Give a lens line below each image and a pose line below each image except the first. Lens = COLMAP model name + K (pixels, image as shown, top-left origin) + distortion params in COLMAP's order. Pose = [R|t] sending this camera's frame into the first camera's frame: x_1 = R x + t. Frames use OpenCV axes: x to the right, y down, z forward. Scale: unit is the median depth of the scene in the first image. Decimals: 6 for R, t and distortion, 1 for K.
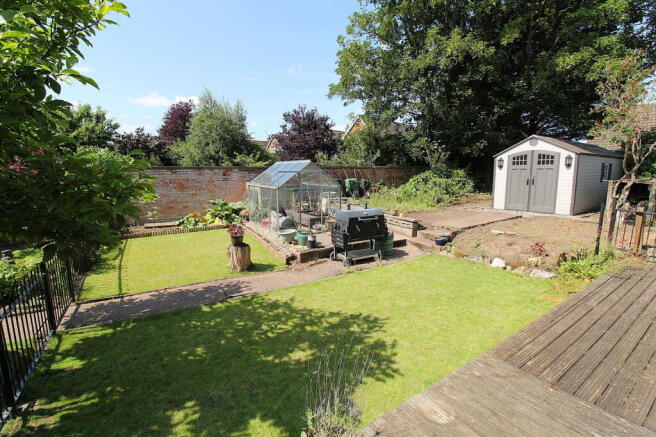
lens RADIAL K [[314.7, 0, 332.9], [0, 314.7, 216.6], [0, 0, 1]] dist [-0.010572, 0.000942]
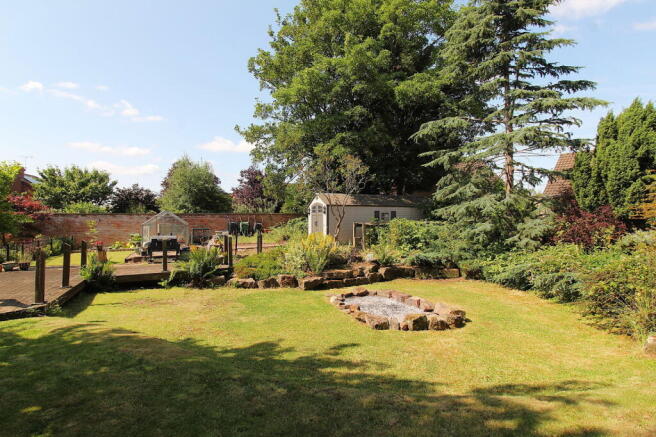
lens RADIAL K [[359.5, 0, 326.7], [0, 359.5, 217.0], [0, 0, 1]] dist [-0.001515, 0.000116]
pose [[0.982319, 0.002354, -0.187201, 0.573776], [-0.029076, 0.989707, -0.140125, 0.055446], [0.184944, 0.143090, 0.972276, -0.379946]]
